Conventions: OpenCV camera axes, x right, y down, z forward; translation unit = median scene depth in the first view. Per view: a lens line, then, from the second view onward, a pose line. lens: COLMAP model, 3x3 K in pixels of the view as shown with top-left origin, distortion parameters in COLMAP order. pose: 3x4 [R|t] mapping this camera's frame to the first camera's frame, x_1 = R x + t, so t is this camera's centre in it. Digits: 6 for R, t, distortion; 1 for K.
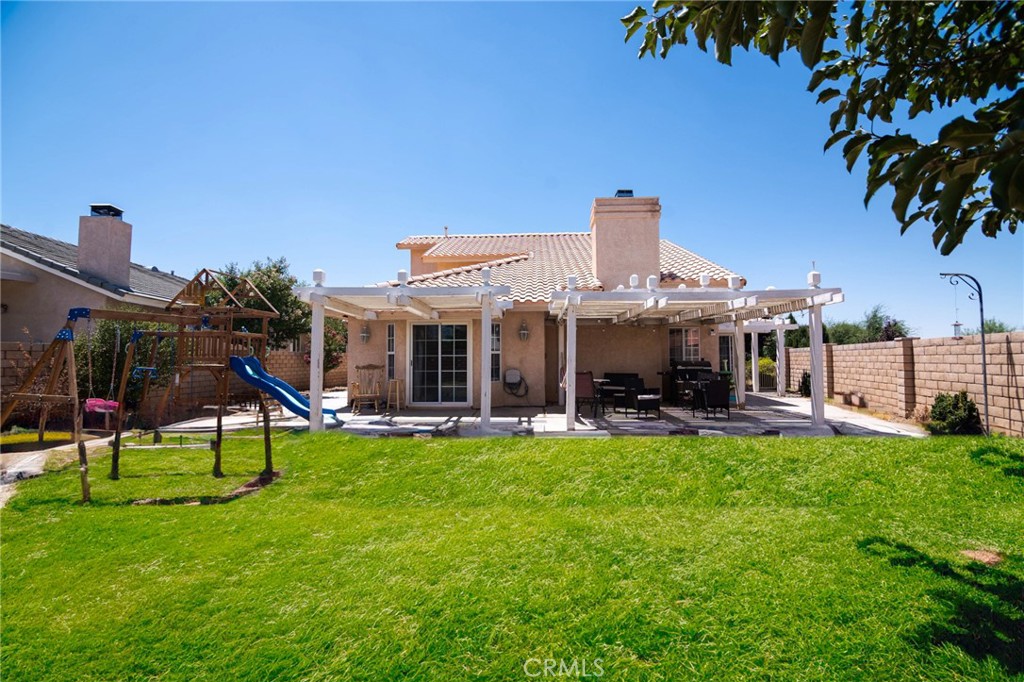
lens RADIAL K [[450.7, 0, 513.6], [0, 450.7, 335.9], [0, 0, 1]] dist [-0.018434, -0.000844]
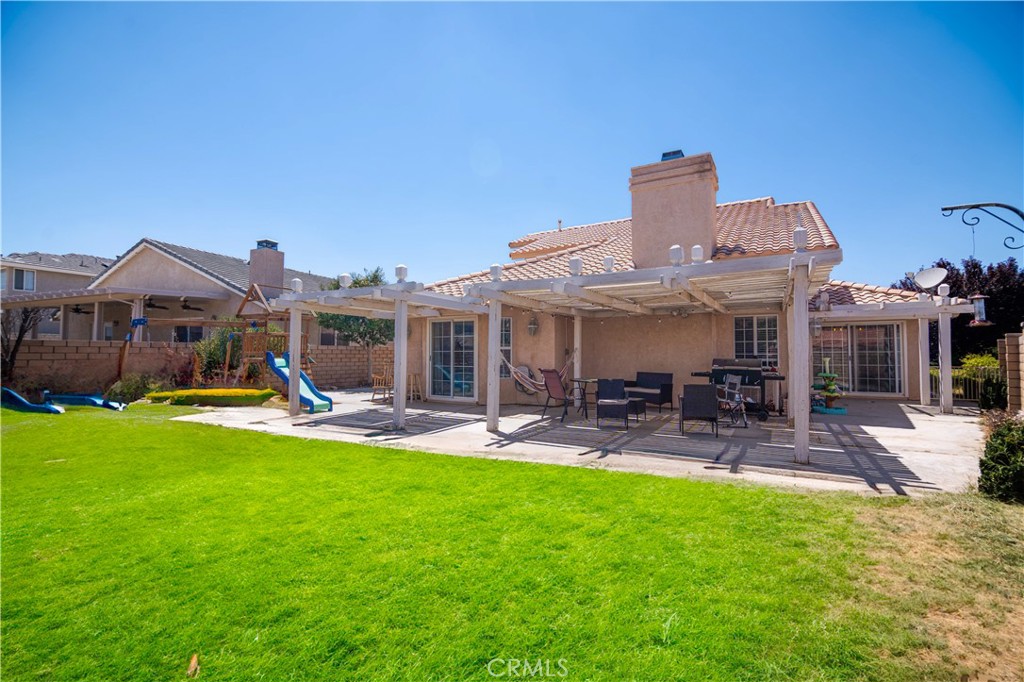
lens RADIAL K [[450.7, 0, 513.1], [0, 450.7, 345.4], [0, 0, 1]] dist [-0.018434, -0.000844]
pose [[0.884951, -0.003365, -0.465672, 0.389460], [0.018294, 0.999453, 0.027542, 0.003683], [0.465324, -0.032892, 0.884529, 0.130167]]
